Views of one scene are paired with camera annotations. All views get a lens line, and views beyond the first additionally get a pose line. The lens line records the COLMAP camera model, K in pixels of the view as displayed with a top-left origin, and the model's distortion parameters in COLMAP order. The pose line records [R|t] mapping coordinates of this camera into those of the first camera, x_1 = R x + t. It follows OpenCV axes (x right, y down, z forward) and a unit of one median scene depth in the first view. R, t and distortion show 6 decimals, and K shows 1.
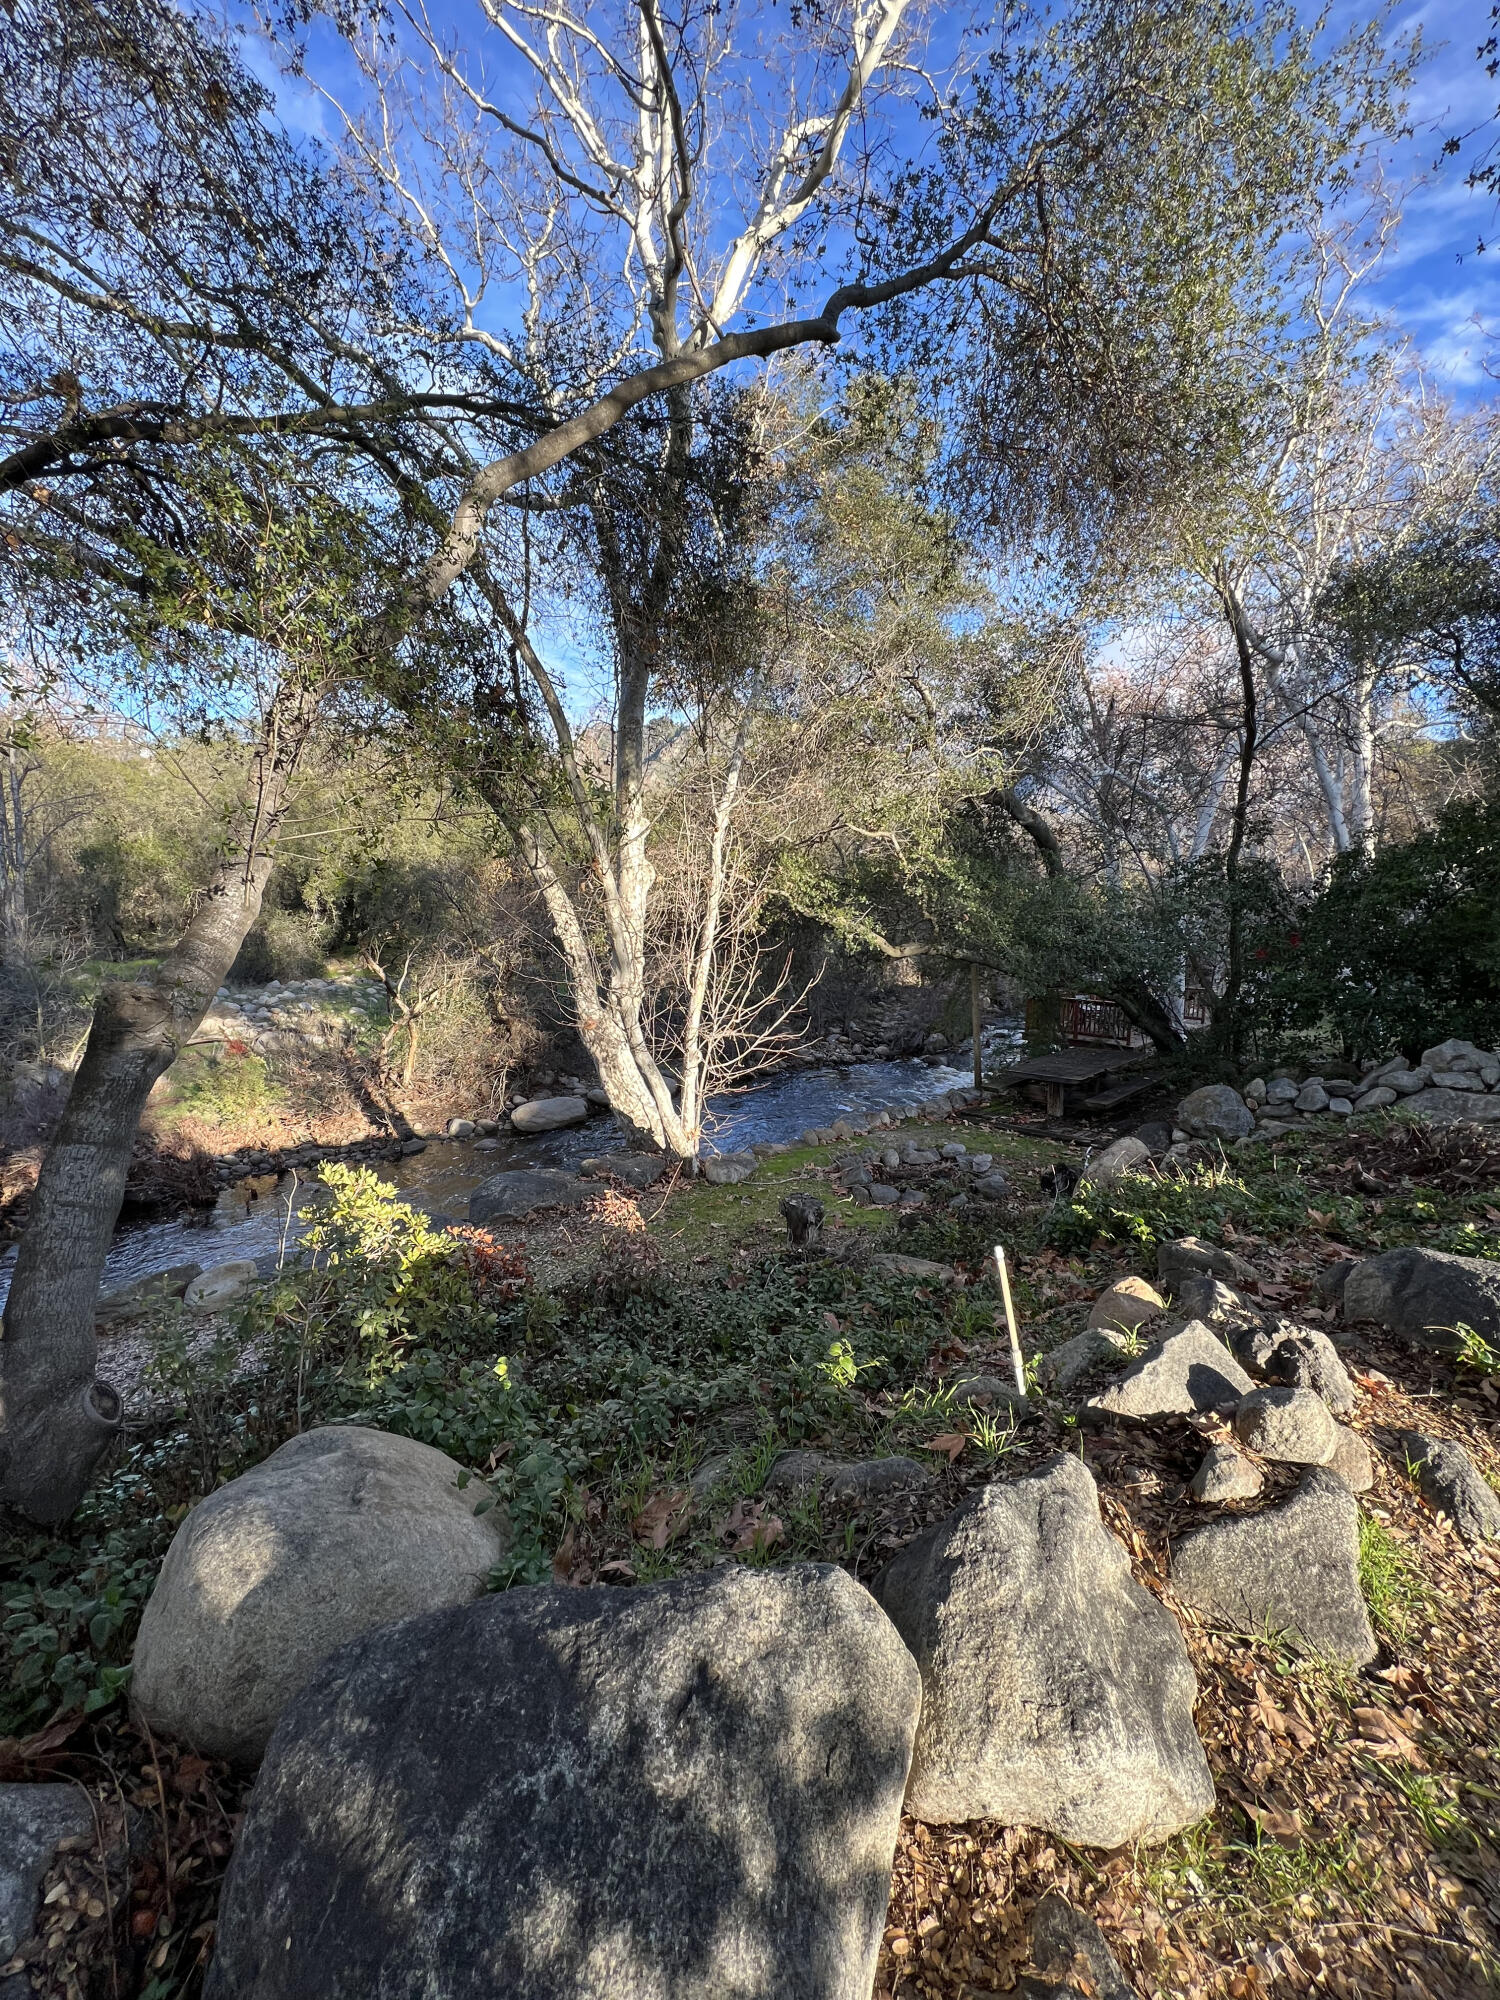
lens RADIAL K [[816.5, 0, 750.0], [0, 816.5, 1000.0], [0, 0, 1]] dist [0.000944, 0.000116]
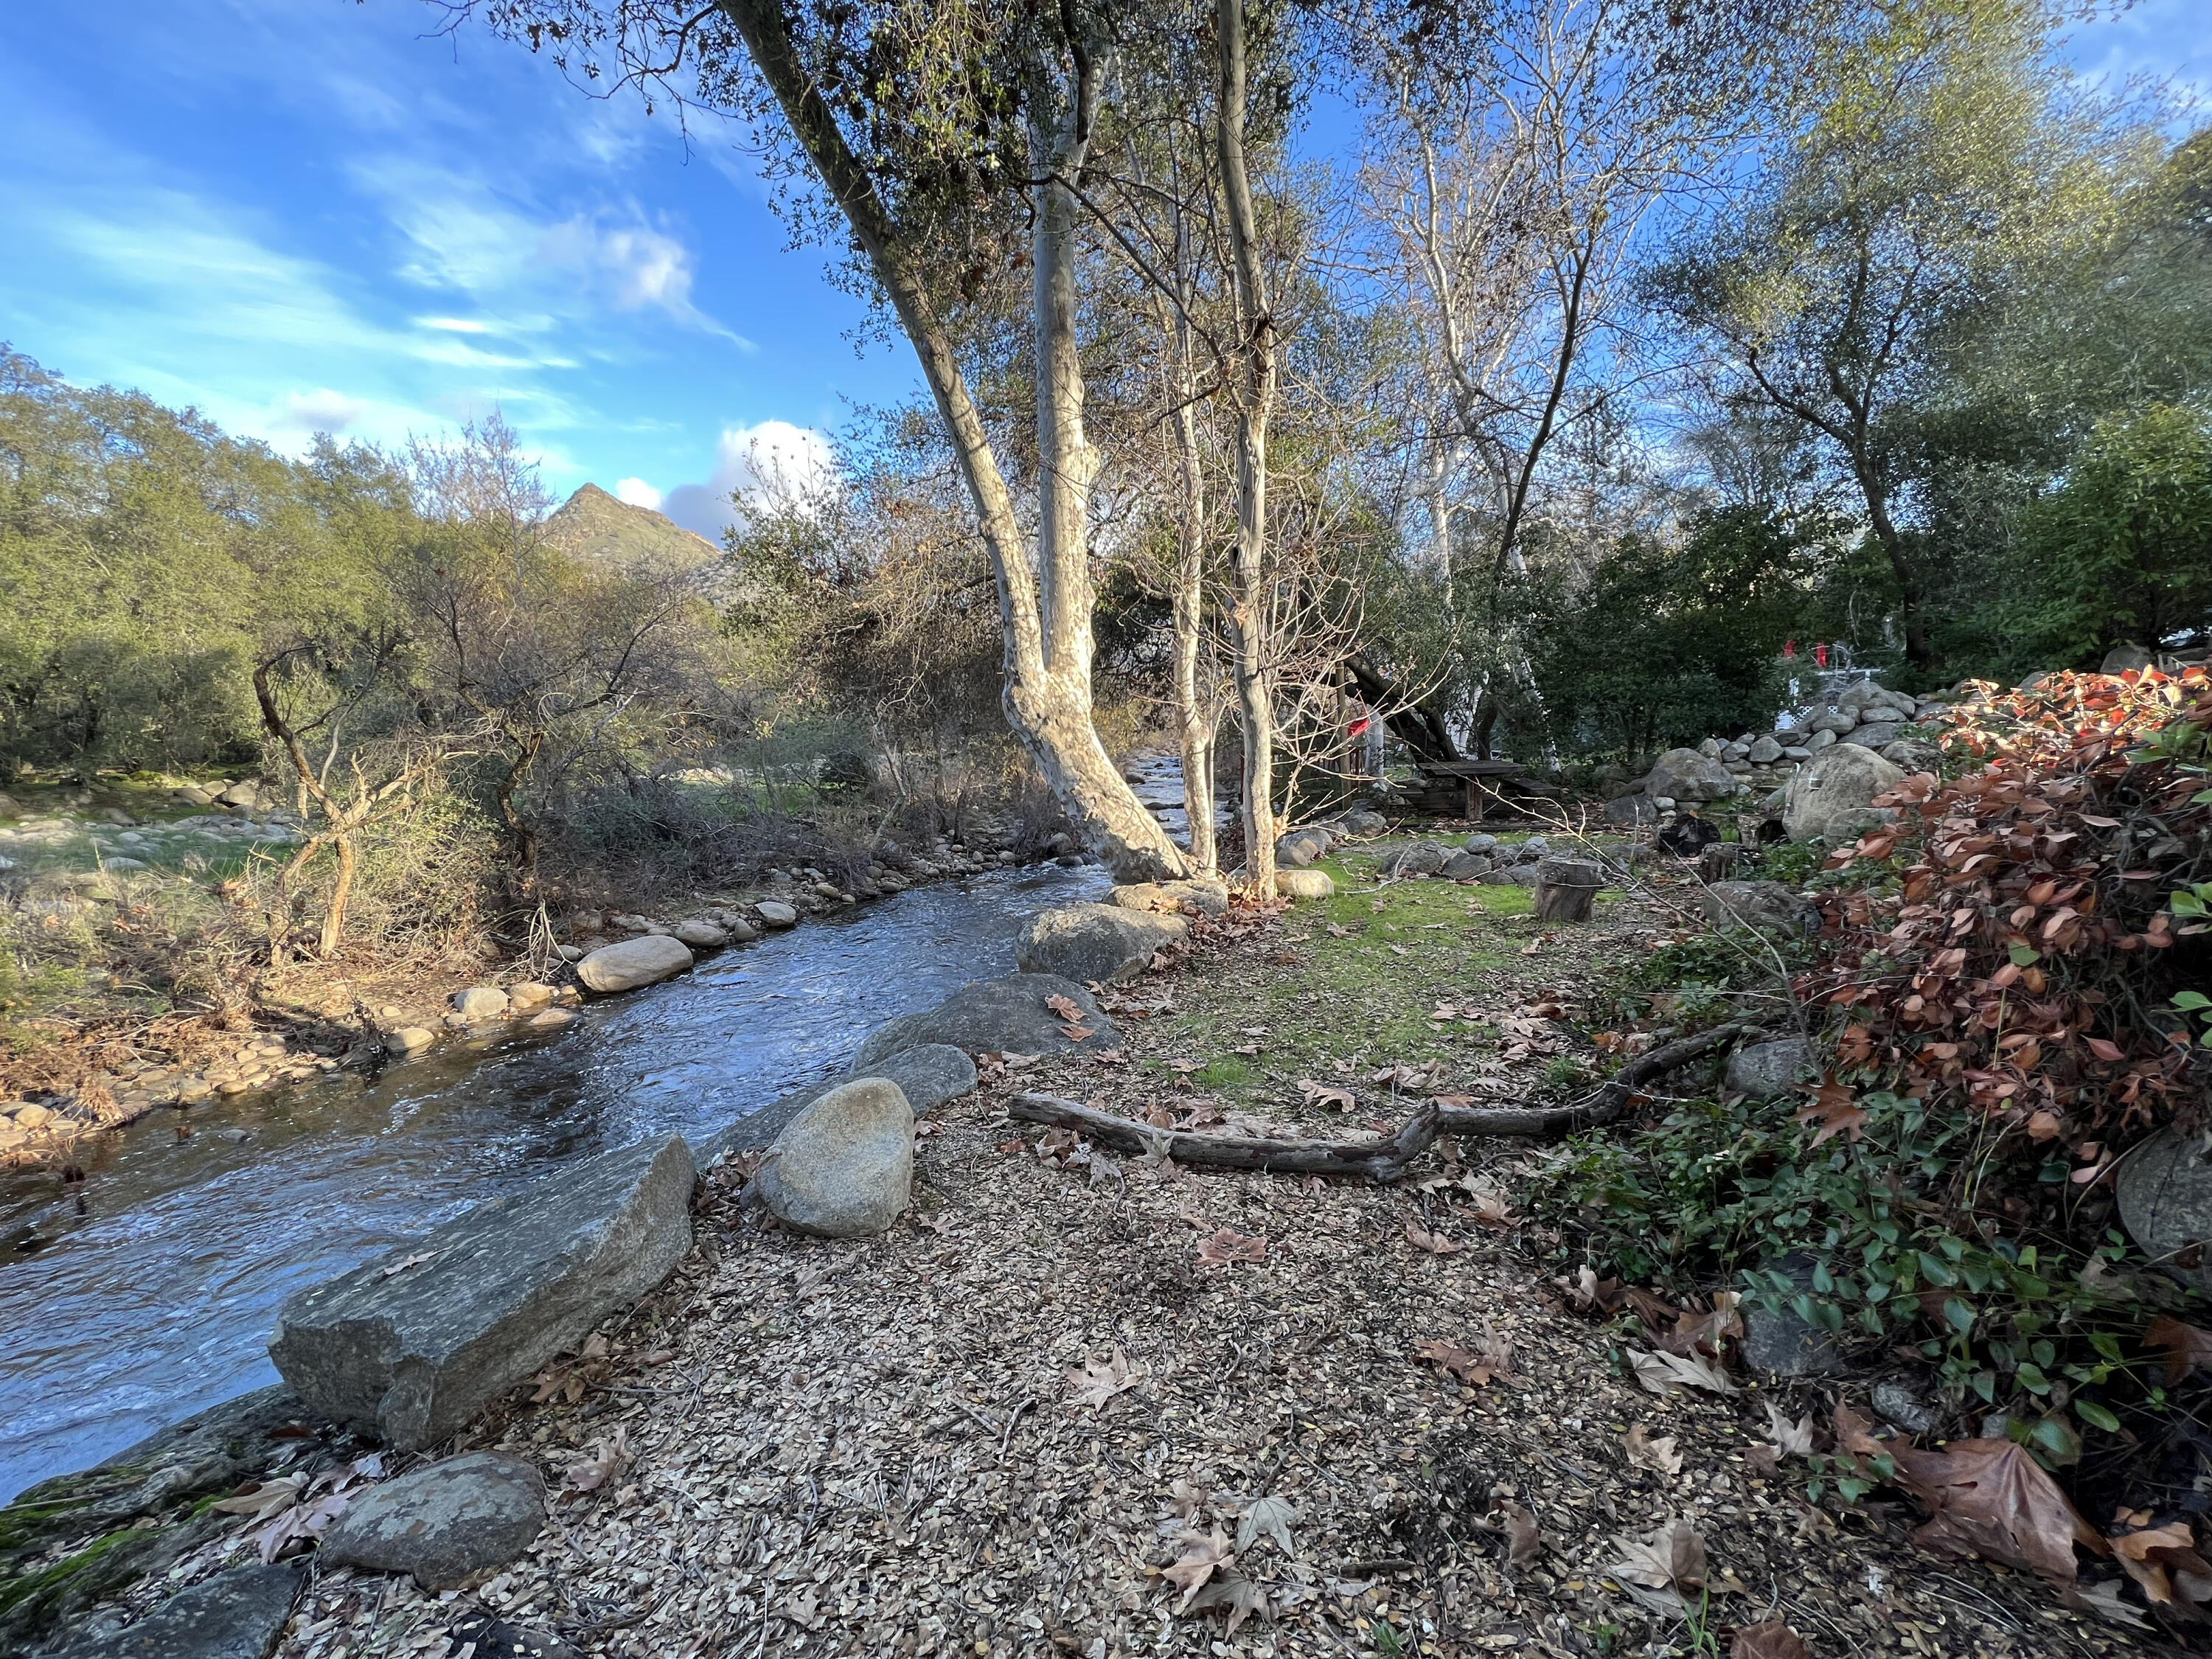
lens RADIAL K [[903.1, 0, 1106.0], [0, 903.1, 829.5], [0, 0, 1]] dist [0.000944, 0.000116]
pose [[0.880790, -0.070270, 0.468264, -0.232315], [0.085793, 0.996242, -0.011872, 0.070990], [-0.465671, 0.050630, 0.883509, 0.182979]]
